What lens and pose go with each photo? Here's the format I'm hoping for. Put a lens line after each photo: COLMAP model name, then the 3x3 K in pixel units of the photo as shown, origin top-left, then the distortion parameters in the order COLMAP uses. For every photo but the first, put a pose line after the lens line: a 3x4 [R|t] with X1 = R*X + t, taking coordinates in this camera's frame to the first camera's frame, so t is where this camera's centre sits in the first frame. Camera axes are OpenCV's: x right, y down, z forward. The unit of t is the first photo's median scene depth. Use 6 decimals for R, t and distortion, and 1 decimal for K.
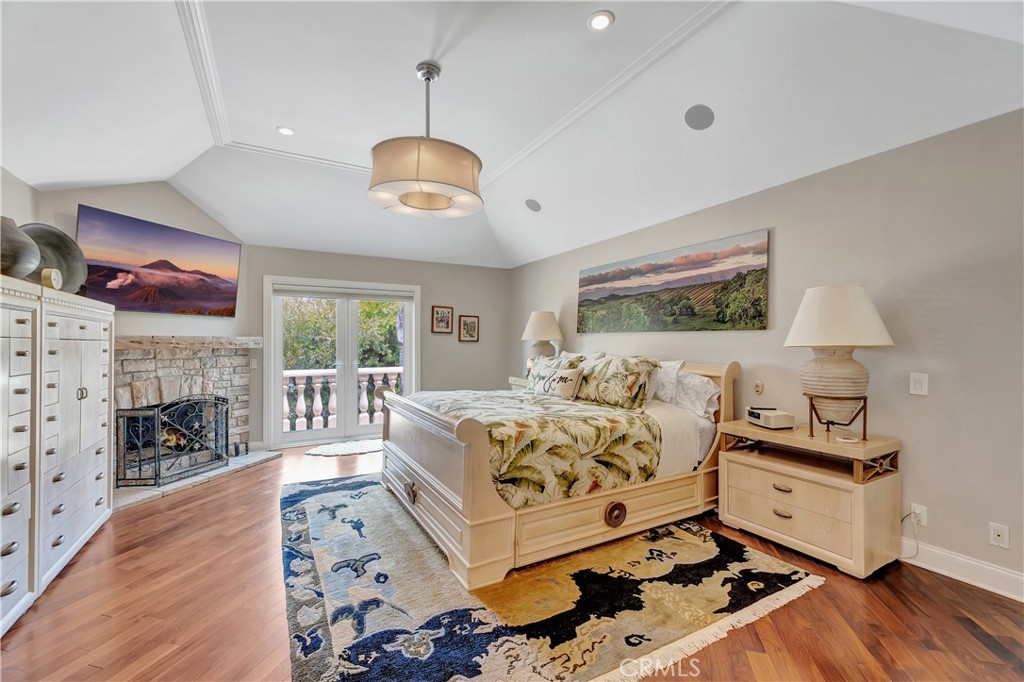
lens RADIAL K [[433.0, 0, 510.4], [0, 433.0, 341.4], [0, 0, 1]] dist [0.007037, 0.000596]
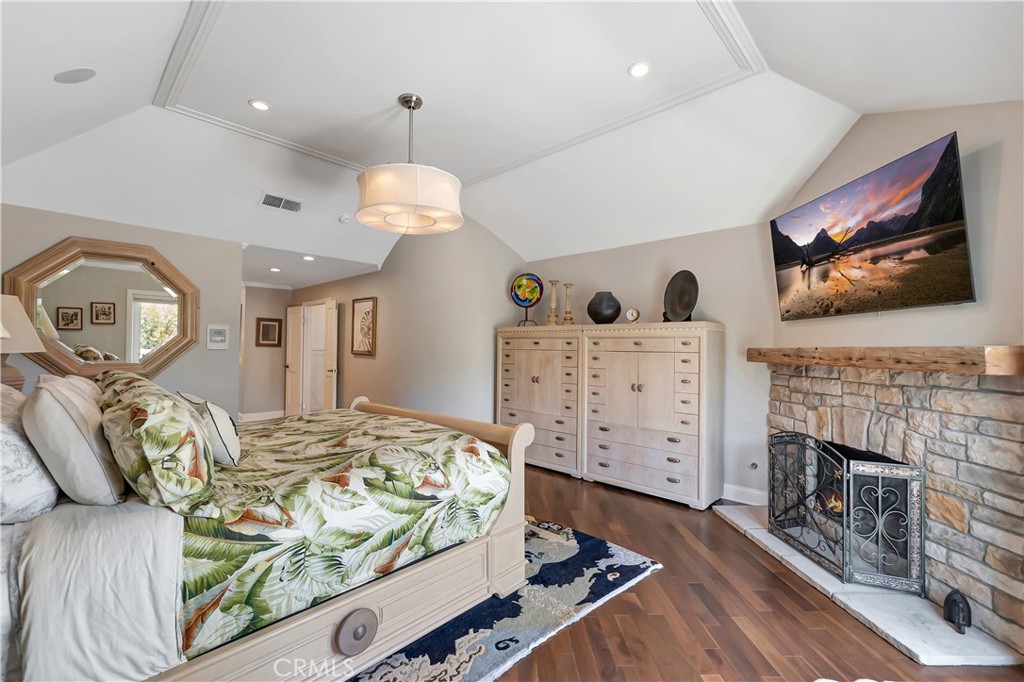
lens RADIAL K [[433.0, 0, 504.9], [0, 433.0, 346.0], [0, 0, 1]] dist [0.007037, 0.000596]
pose [[-0.960478, -0.010668, -0.278152, -0.095986], [-0.008744, 0.999929, -0.008156, -0.004595], [0.278219, -0.005402, -0.960502, 1.620458]]
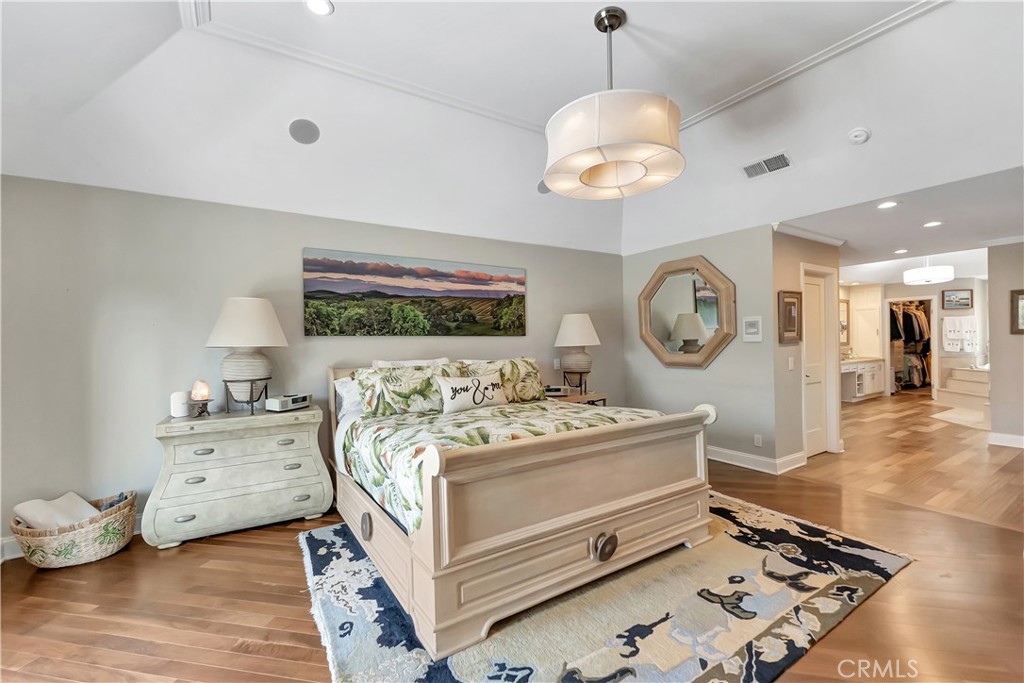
lens RADIAL K [[433.0, 0, 520.4], [0, 433.0, 342.8], [0, 0, 1]] dist [0.007037, 0.000596]
pose [[-0.071803, -0.004434, 0.997409, -0.777239], [0.013906, 0.999888, 0.005446, -0.009876], [-0.997322, 0.014261, -0.071733, 0.961376]]
